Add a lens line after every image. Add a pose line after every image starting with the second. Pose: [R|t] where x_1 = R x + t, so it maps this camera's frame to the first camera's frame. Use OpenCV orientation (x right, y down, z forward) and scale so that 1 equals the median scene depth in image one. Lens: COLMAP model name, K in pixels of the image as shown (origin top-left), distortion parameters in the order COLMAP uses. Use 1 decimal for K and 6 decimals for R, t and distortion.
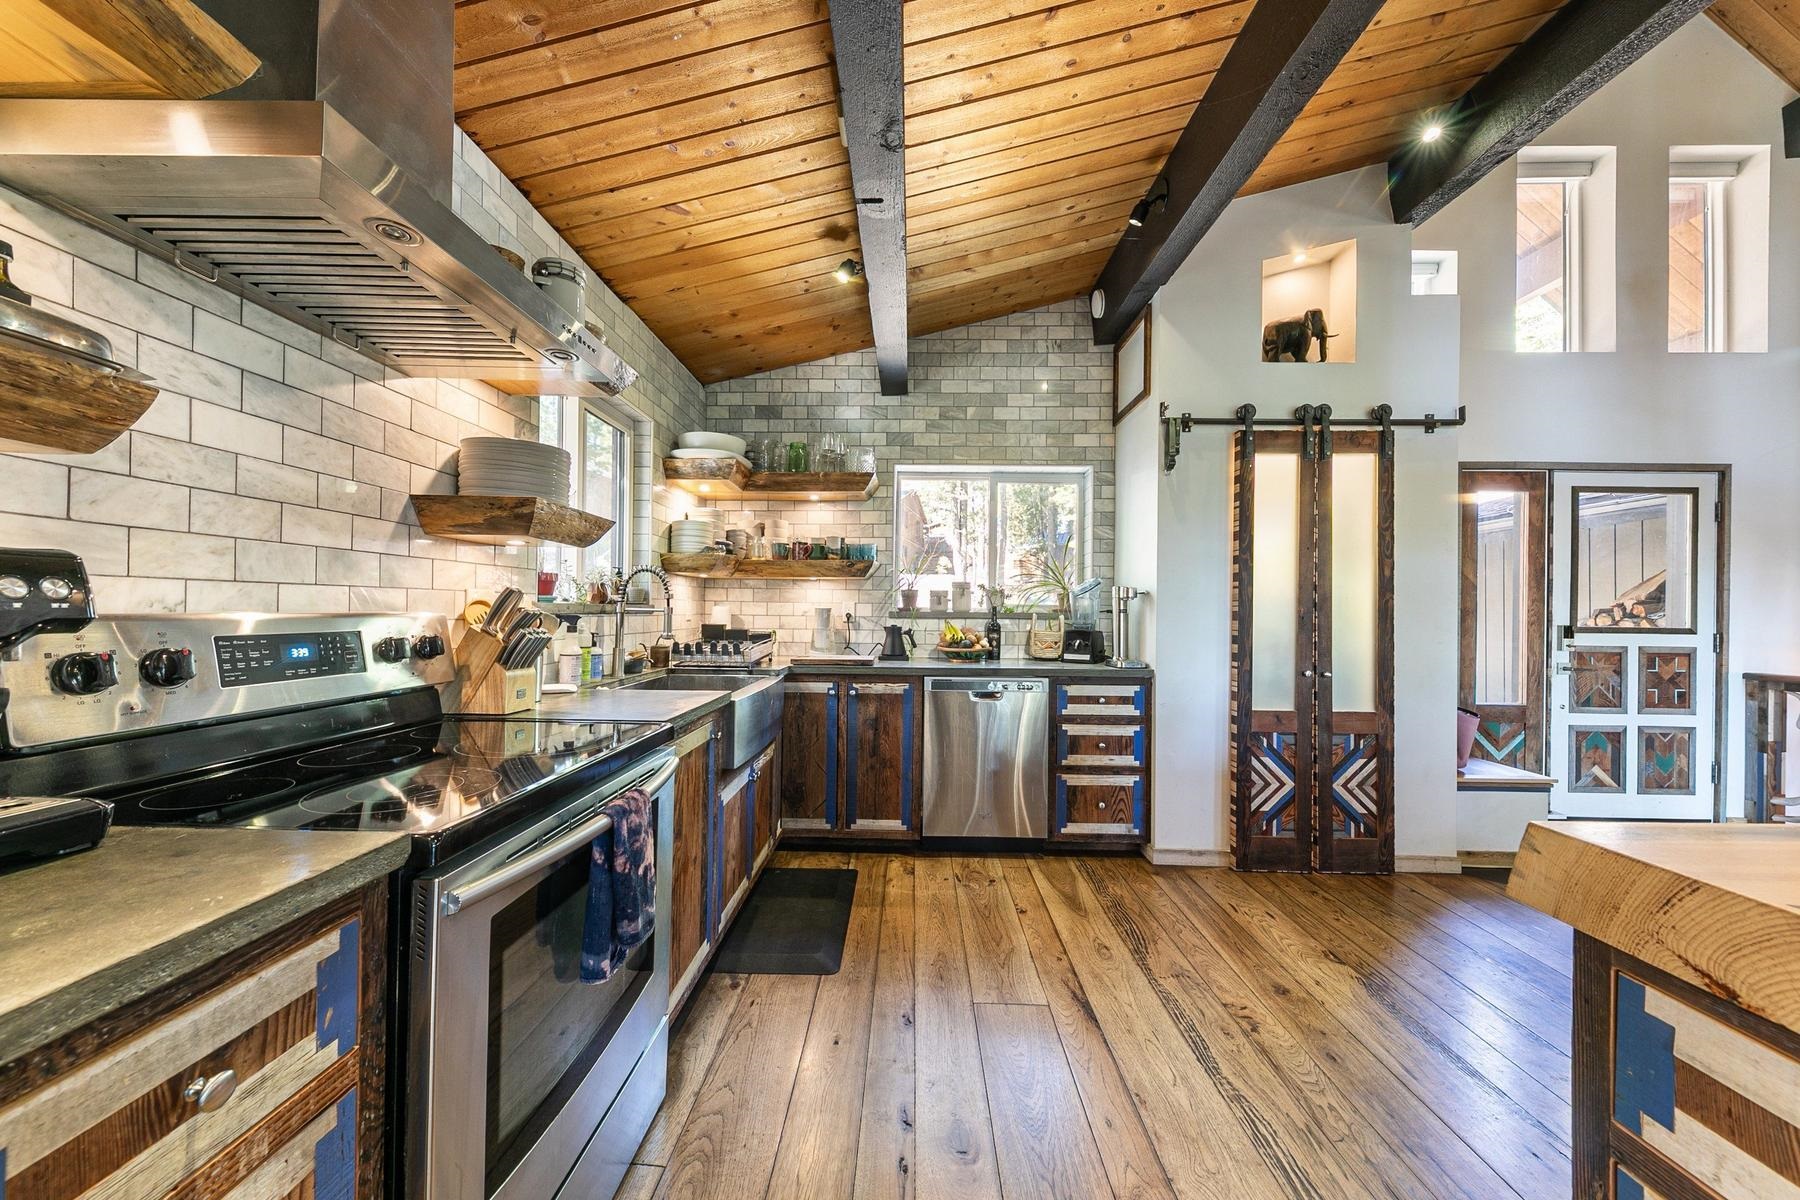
lens RADIAL K [[623.3, 0, 897.3], [0, 623.3, 612.2], [0, 0, 1]] dist [0.010169, -0.002441]
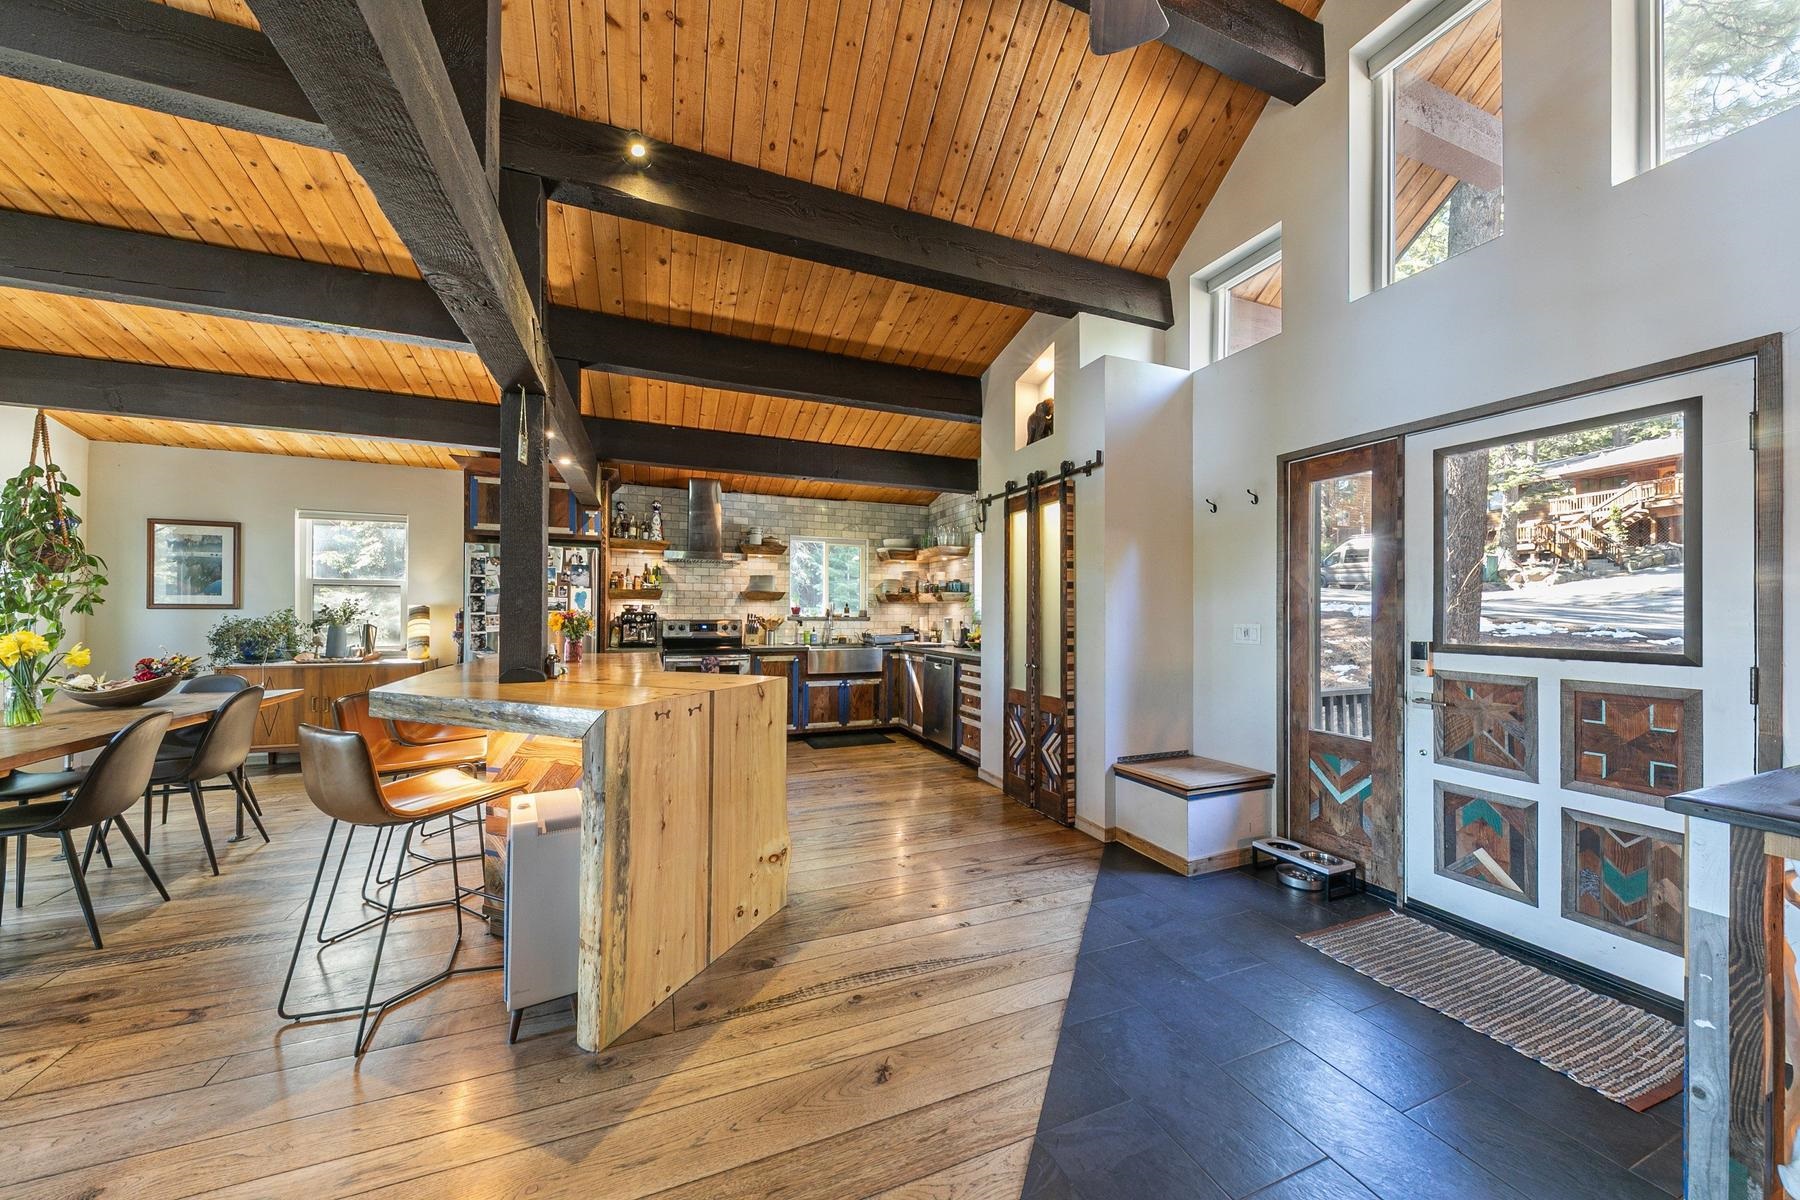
lens RADIAL K [[623.3, 0, 904.4], [0, 623.3, 605.4], [0, 0, 1]] dist [0.010169, -0.002441]
pose [[0.389578, -0.018716, -0.920803, 1.505552], [-0.003395, 0.999758, -0.021757, -0.003008], [0.920987, 0.011602, 0.389420, 0.158961]]
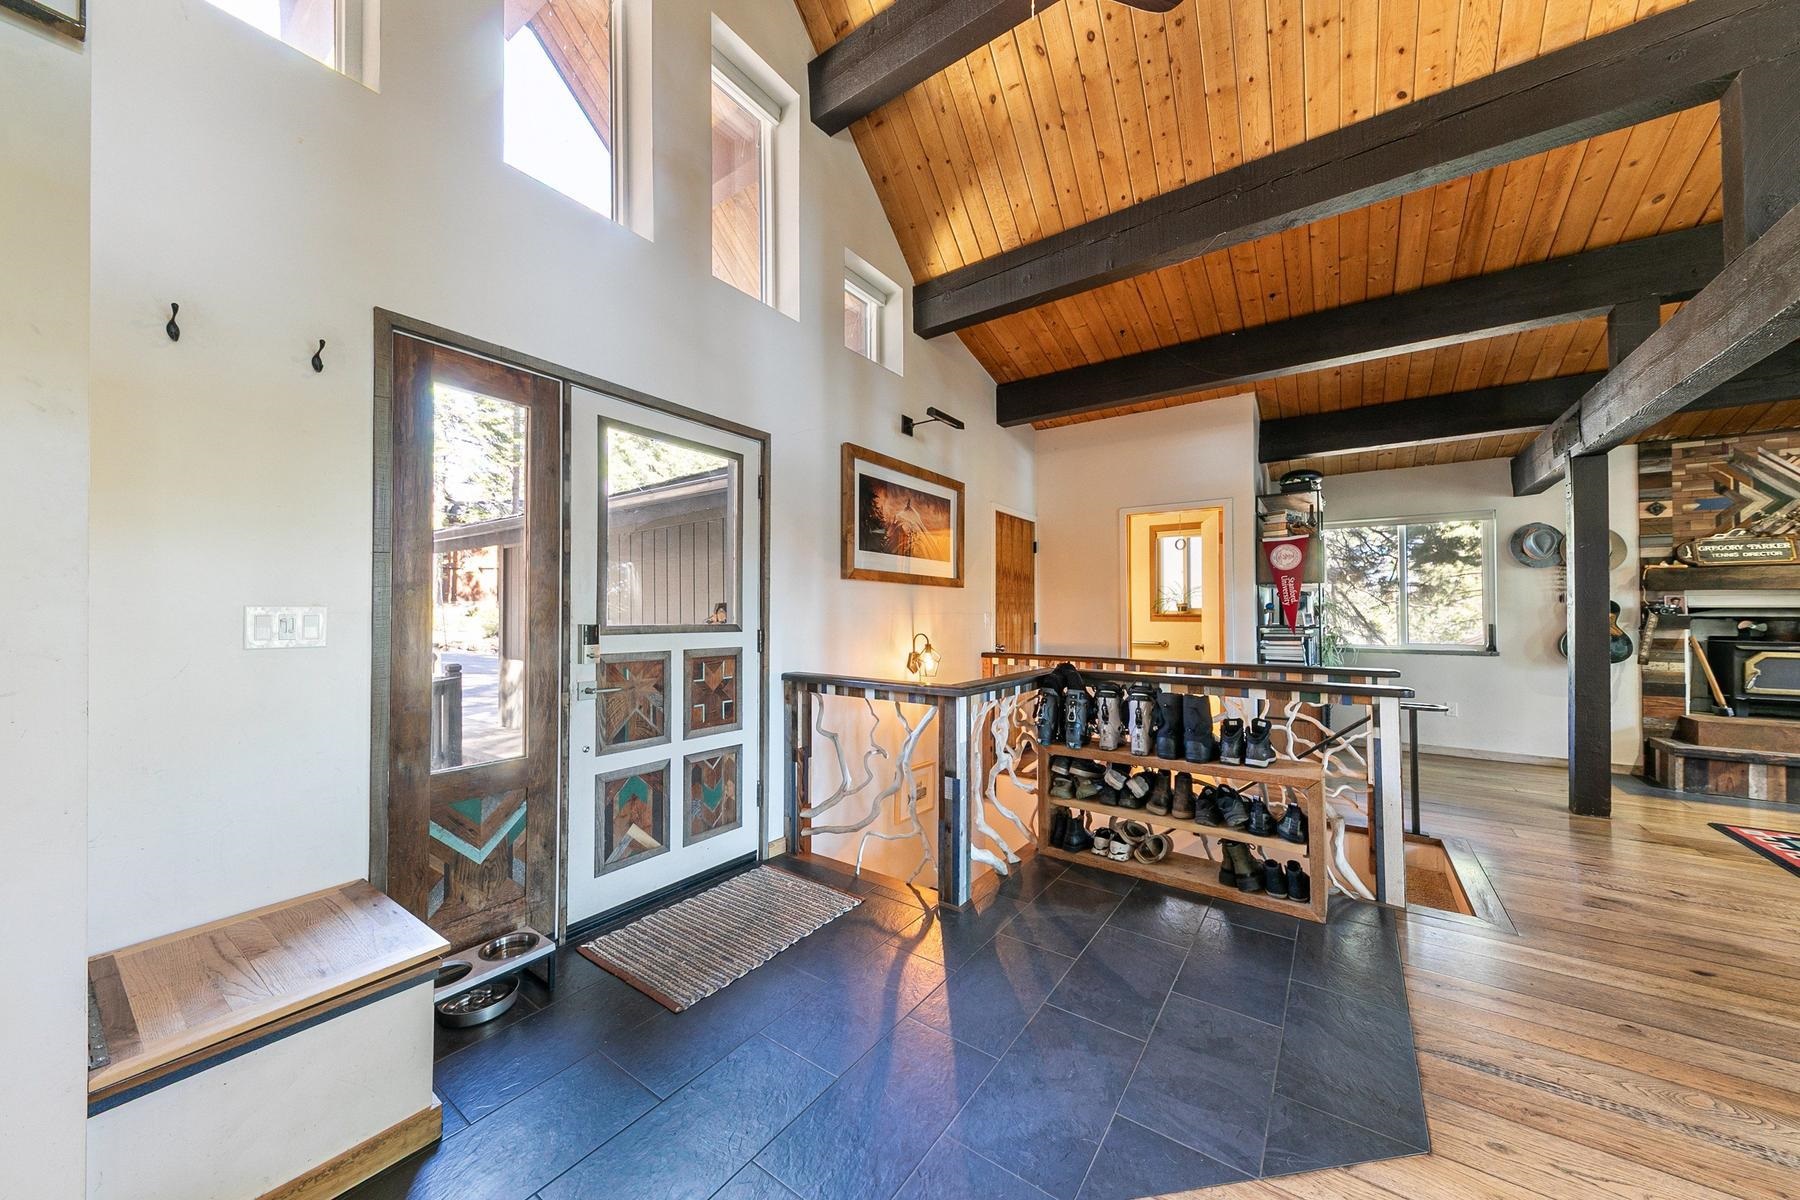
lens RADIAL K [[623.3, 0, 886.4], [0, 623.3, 604.1], [0, 0, 1]] dist [0.010169, -0.002441]
pose [[0.581895, 0.002026, 0.813262, 0.715958], [0.005345, 0.999966, -0.006315, 0.005702], [-0.813247, 0.008021, 0.581864, 0.370590]]
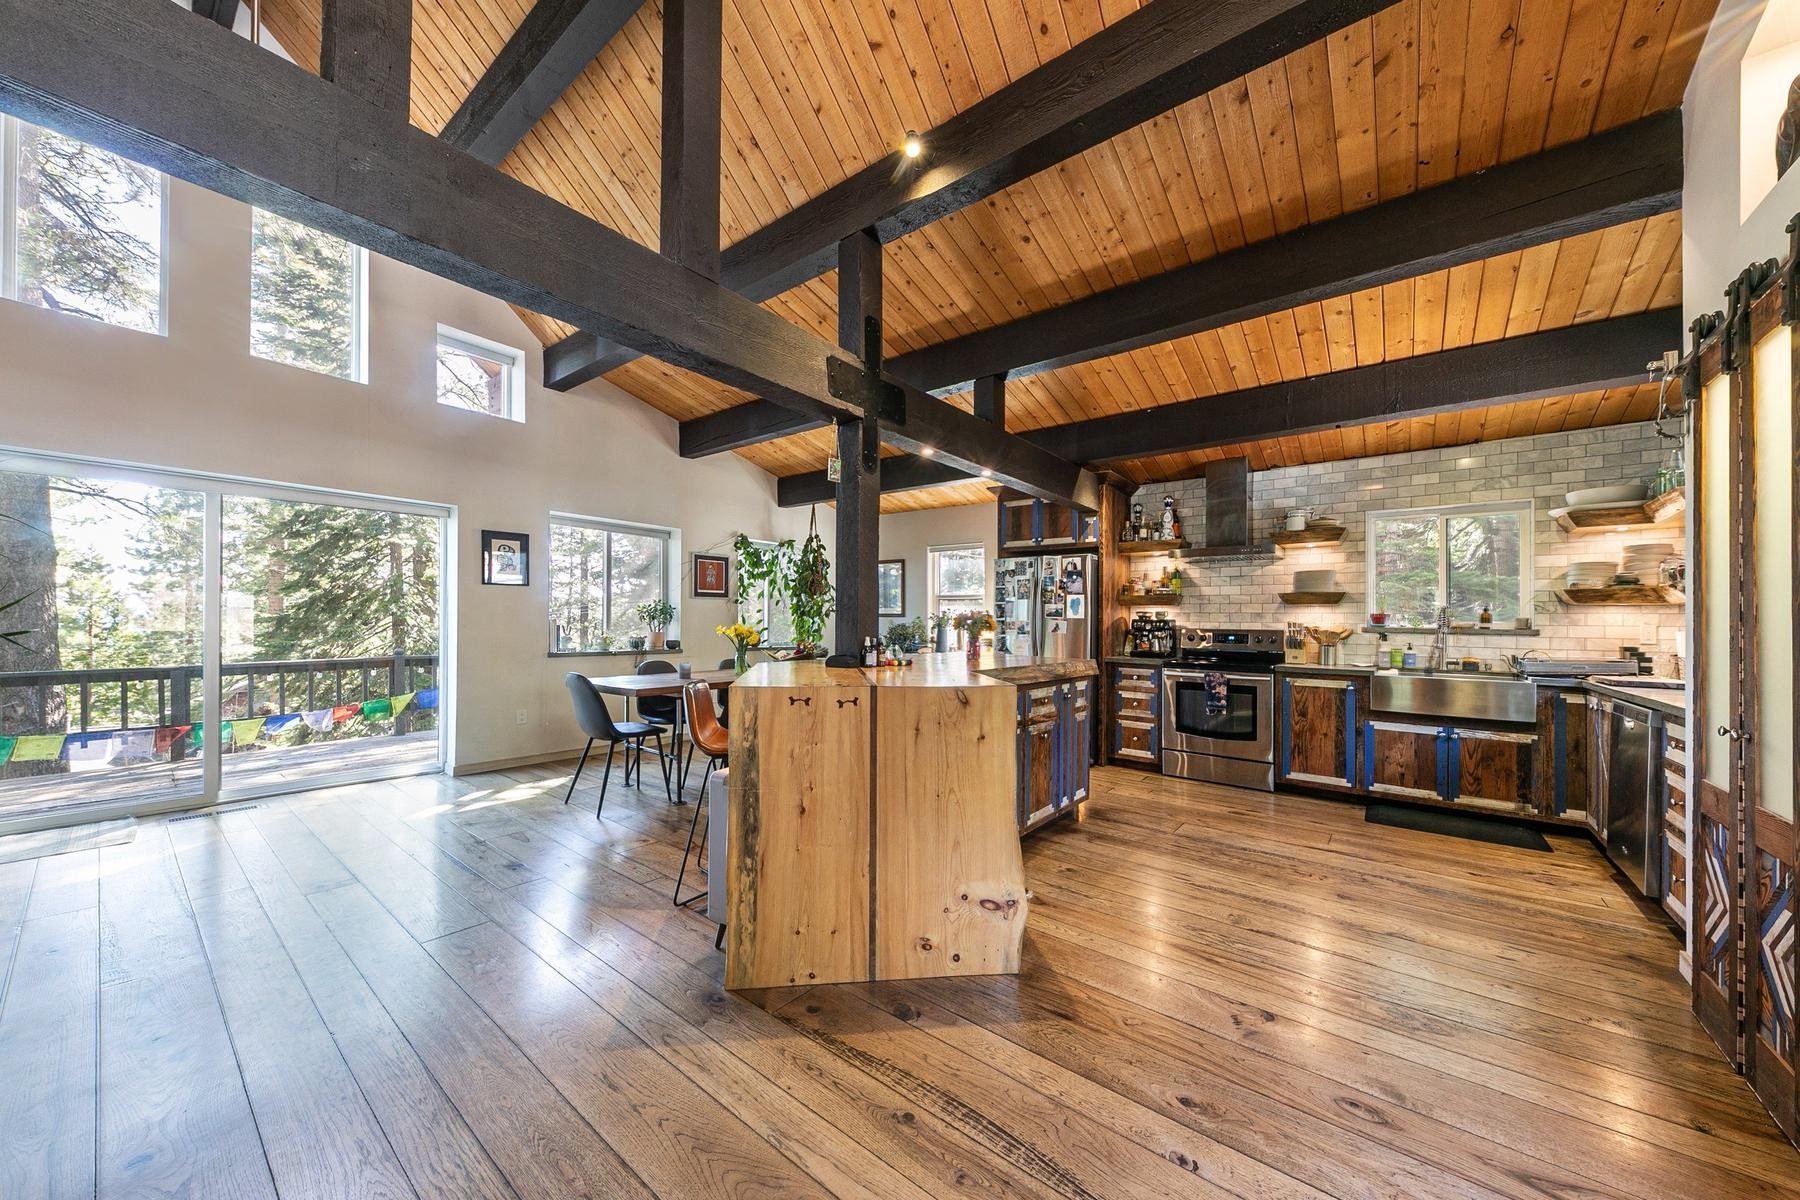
lens RADIAL K [[623.3, 0, 895.5], [0, 623.3, 617.7], [0, 0, 1]] dist [0.010169, -0.002441]
pose [[-0.612083, -0.026713, -0.790342, 1.302584], [-0.023512, 0.999602, -0.015577, 0.014974], [0.790444, 0.009048, -0.612467, 0.592725]]
